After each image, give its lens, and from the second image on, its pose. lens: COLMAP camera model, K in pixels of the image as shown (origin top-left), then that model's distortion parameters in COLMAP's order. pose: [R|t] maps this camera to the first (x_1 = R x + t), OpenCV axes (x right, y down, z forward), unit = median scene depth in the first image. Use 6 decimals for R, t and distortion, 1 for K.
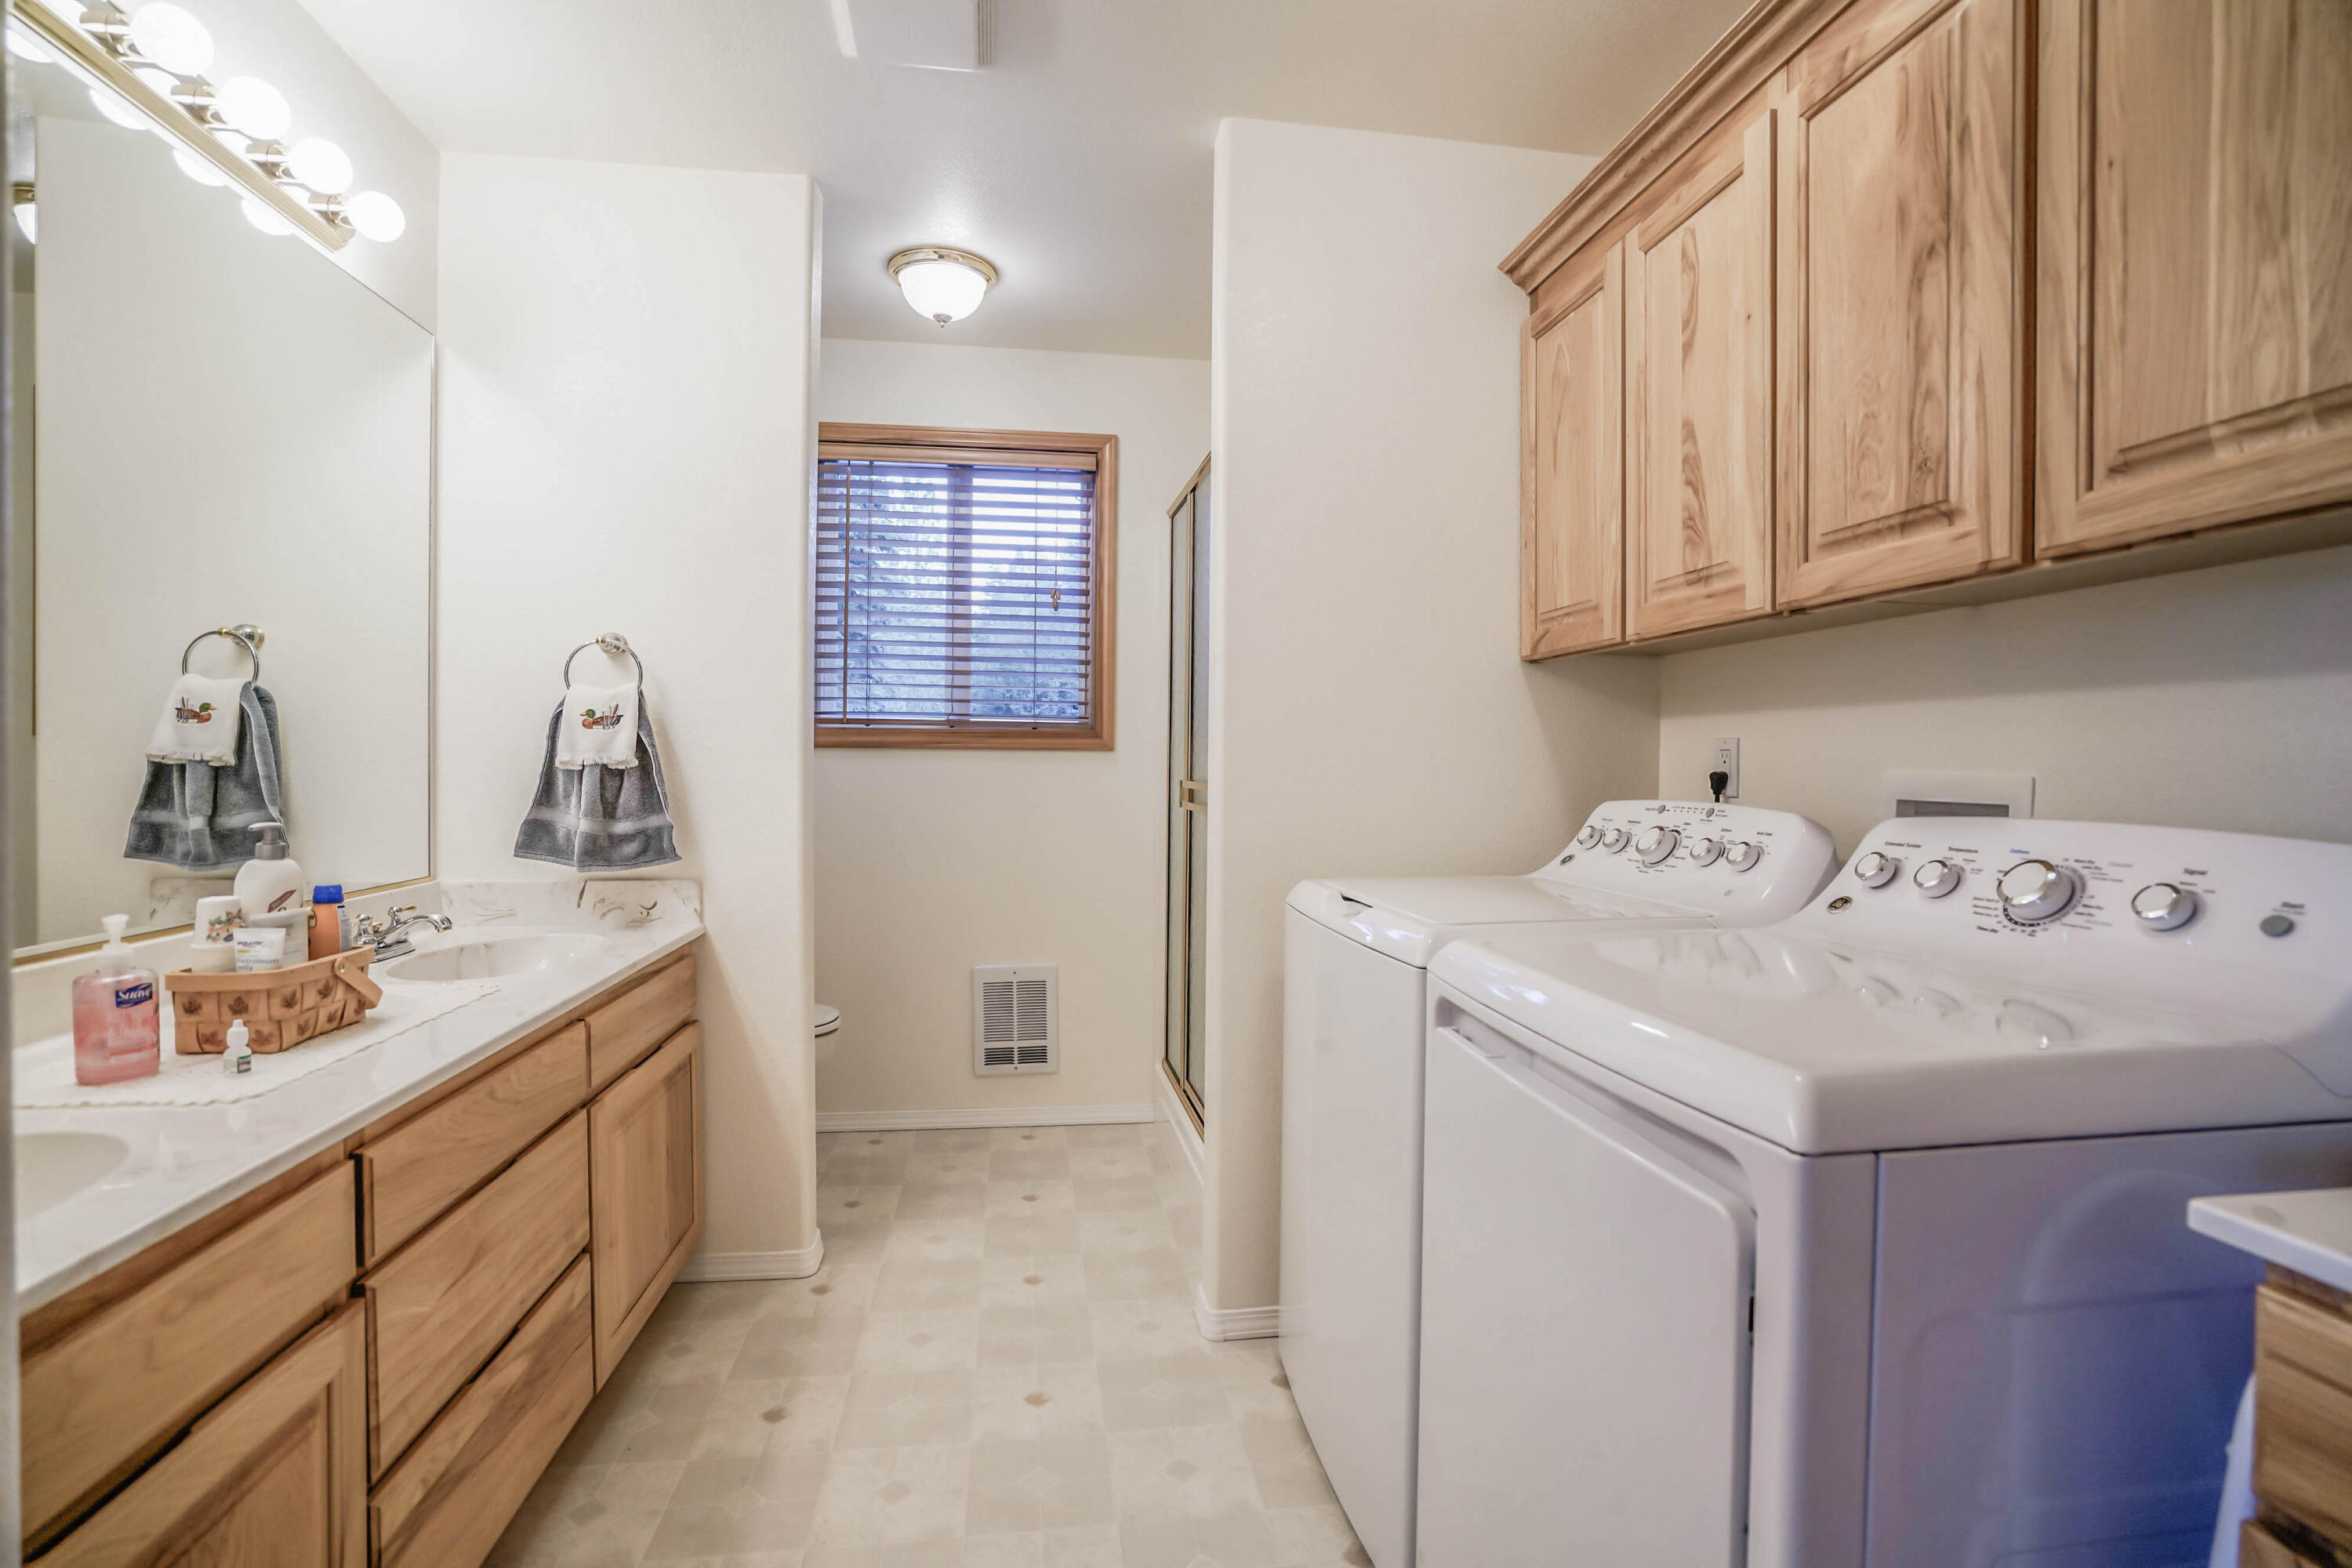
lens RADIAL K [[1085.0, 0, 1173.0], [0, 1085.0, 780.1], [0, 0, 1]] dist [-0.054977, 0.019479]
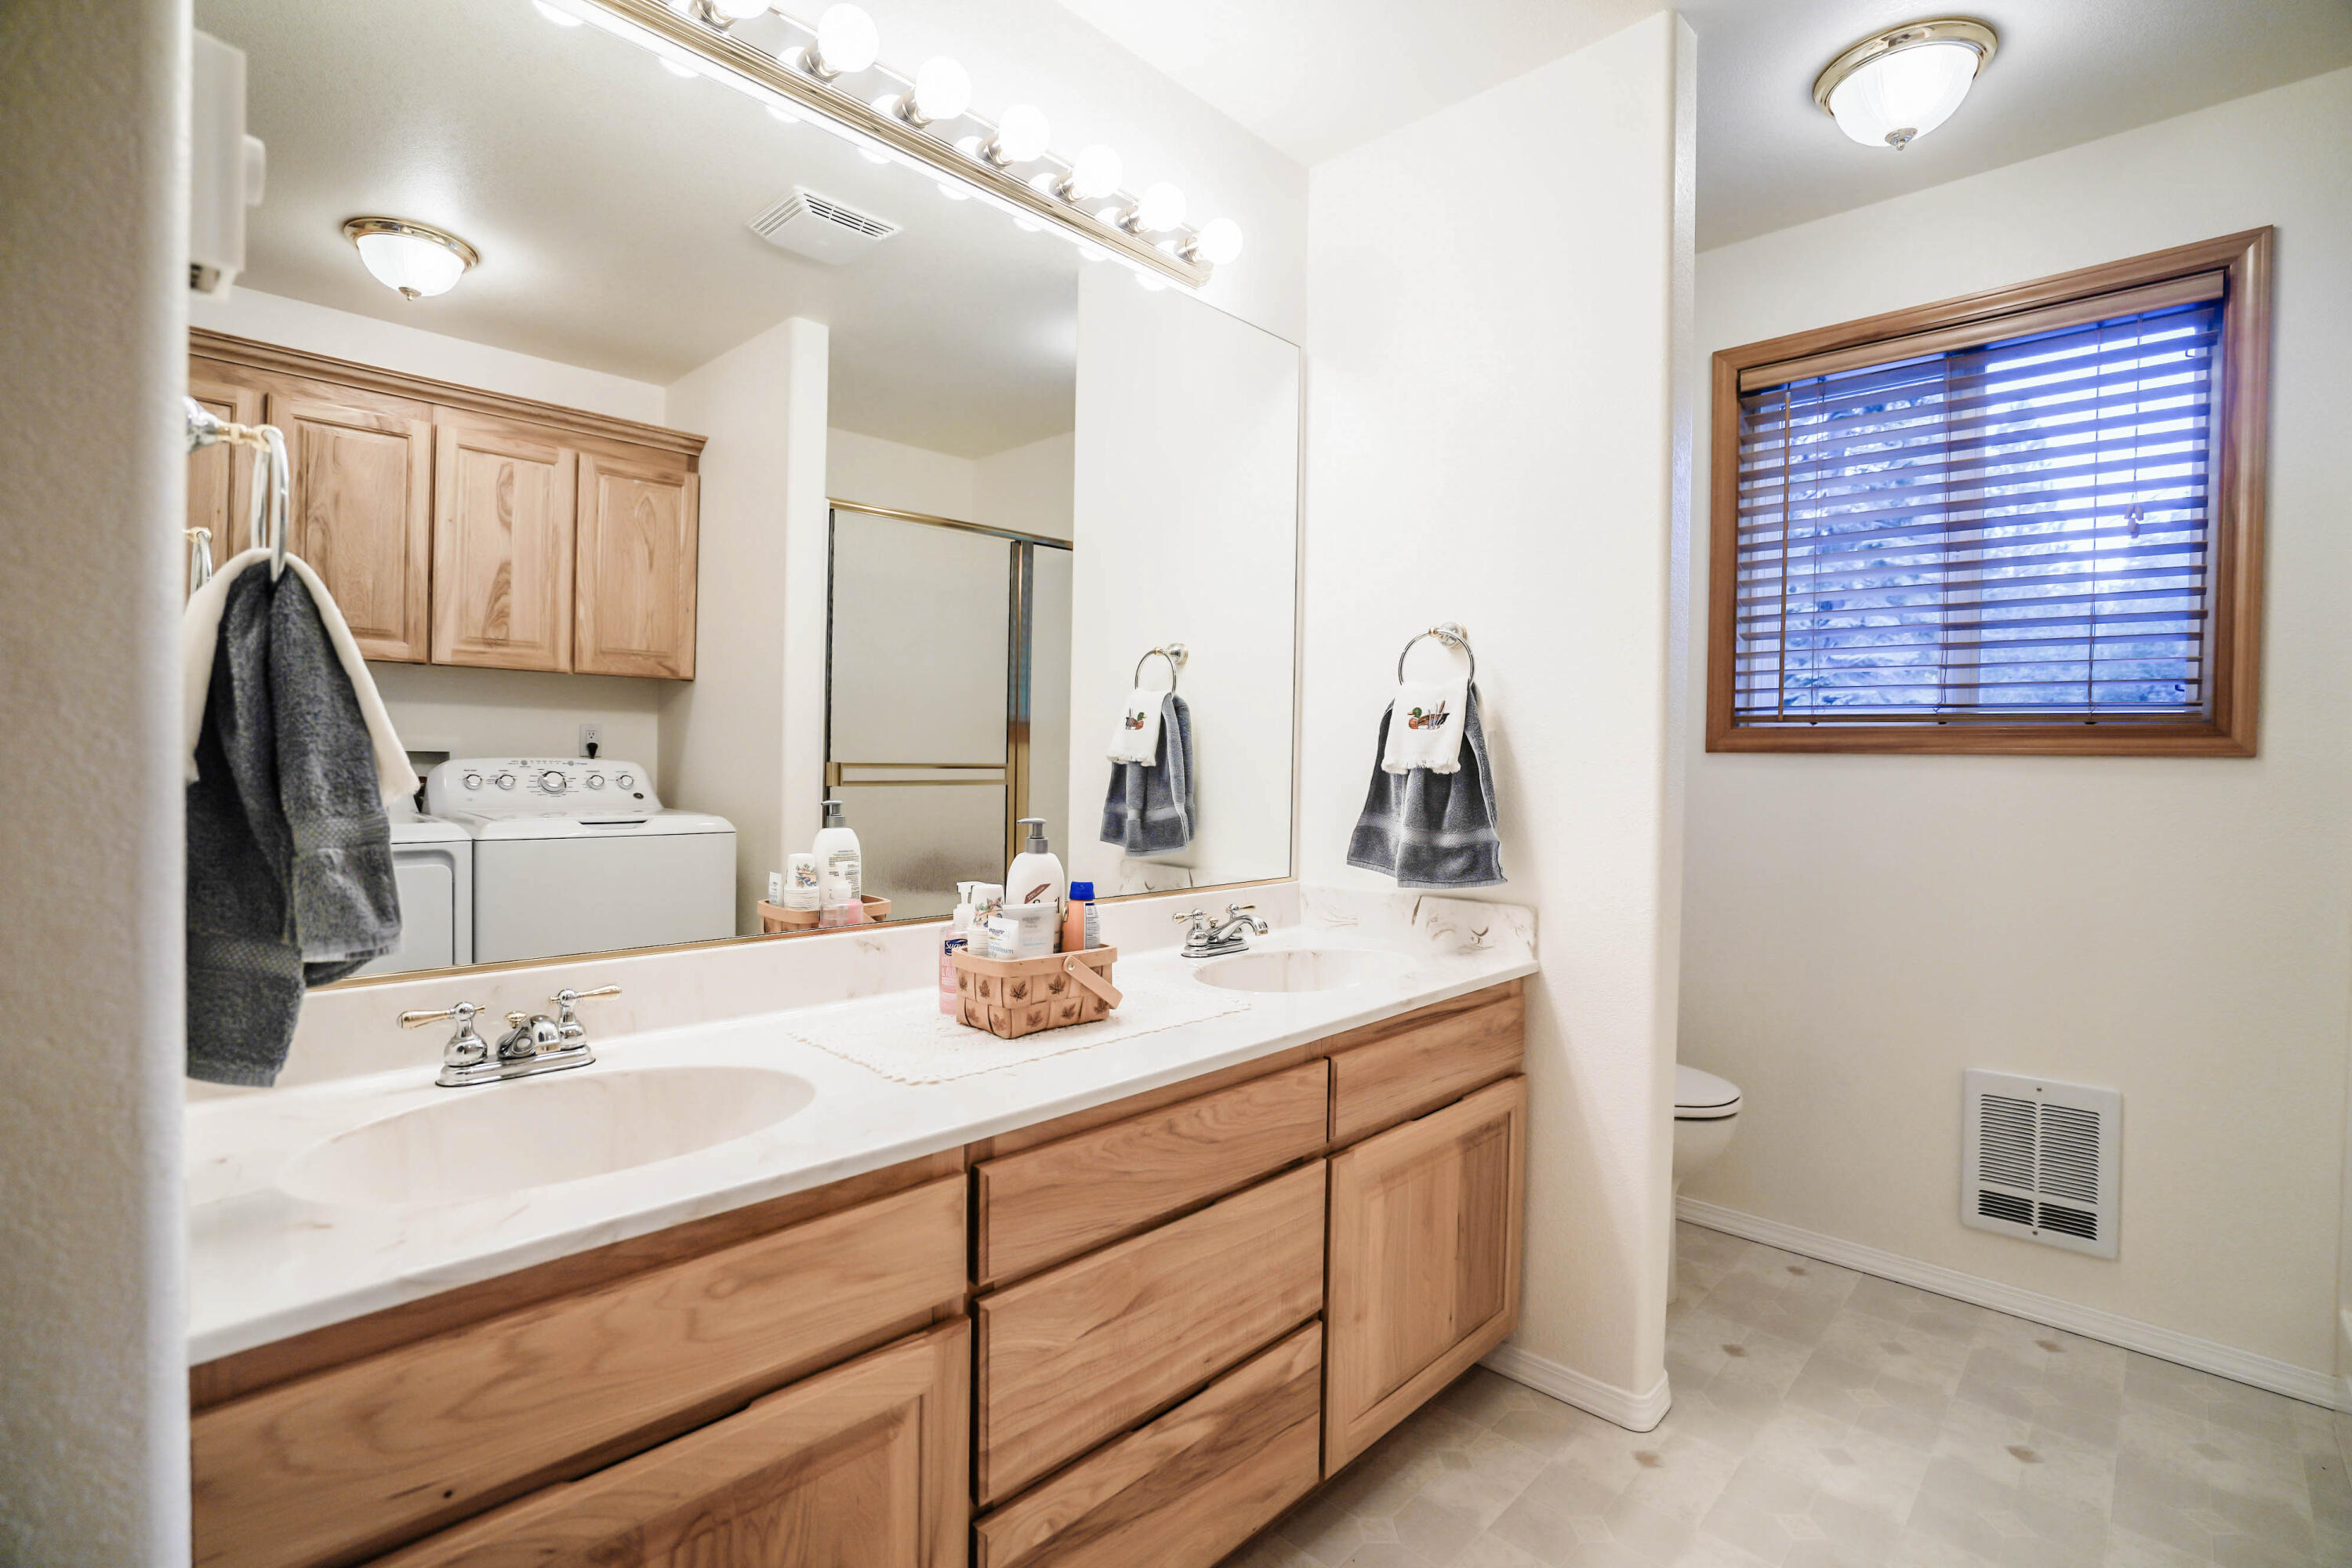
lens RADIAL K [[1085.0, 0, 1173.0], [0, 1085.0, 780.1], [0, 0, 1]] dist [-0.054977, 0.019479]
pose [[0.612839, 0.017487, -0.790015, 0.054419], [-0.023678, 0.999713, 0.003761, -0.003598], [0.789853, 0.016401, 0.613077, 0.275077]]
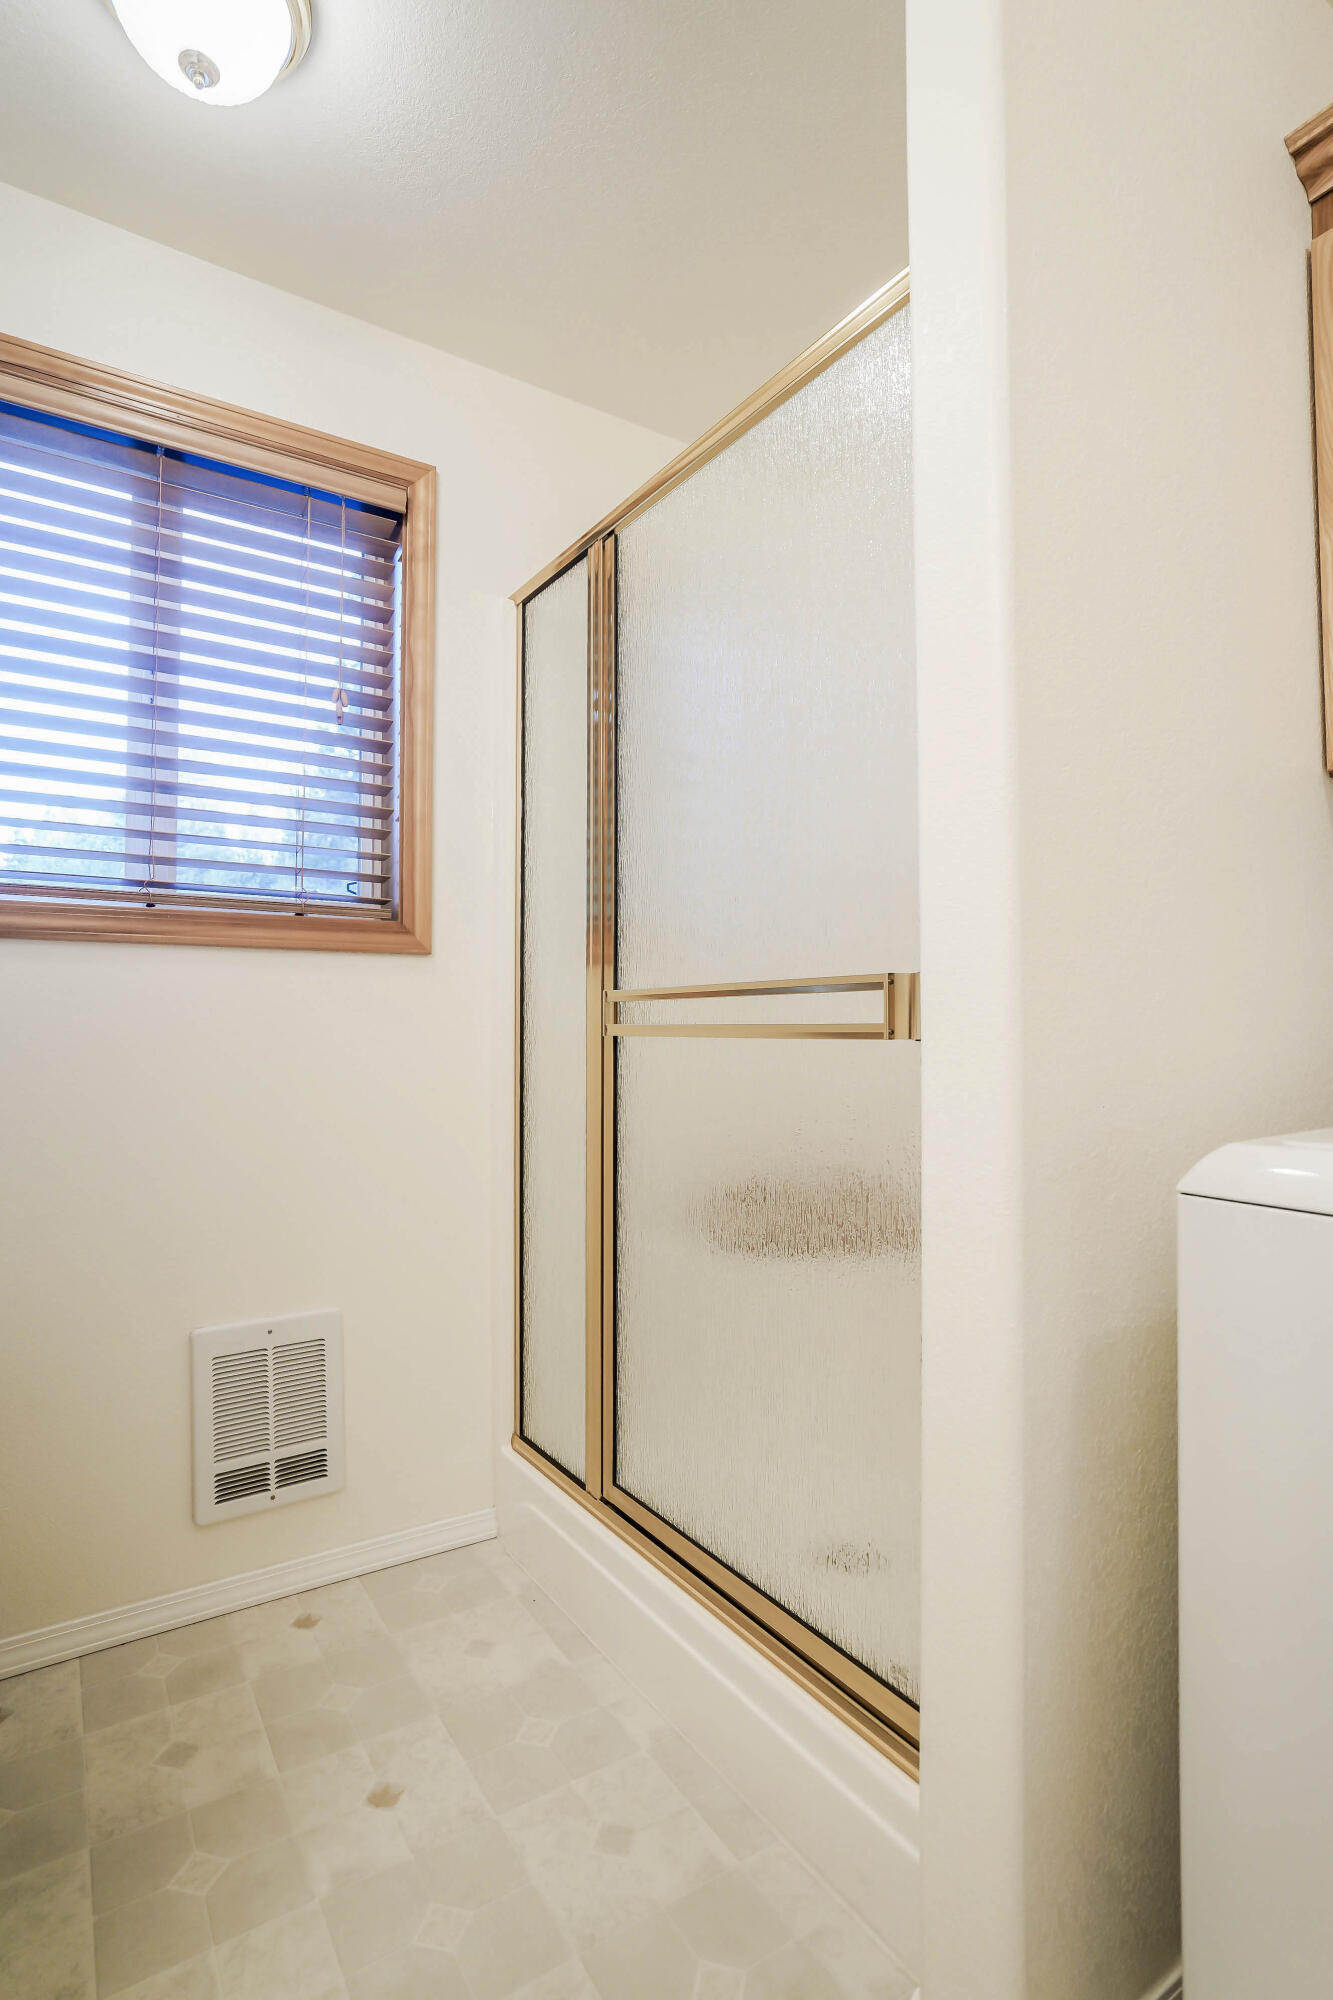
lens RADIAL K [[980.3, 0, 665.0], [0, 980.3, 1007.7], [0, 0, 1]] dist [-0.059020, 0.026941]
pose [[0.909922, 0.000256, 0.414780, -0.259598], [0.016617, 0.999174, -0.037070, 0.042737], [-0.414447, 0.040623, 0.909166, 0.672951]]
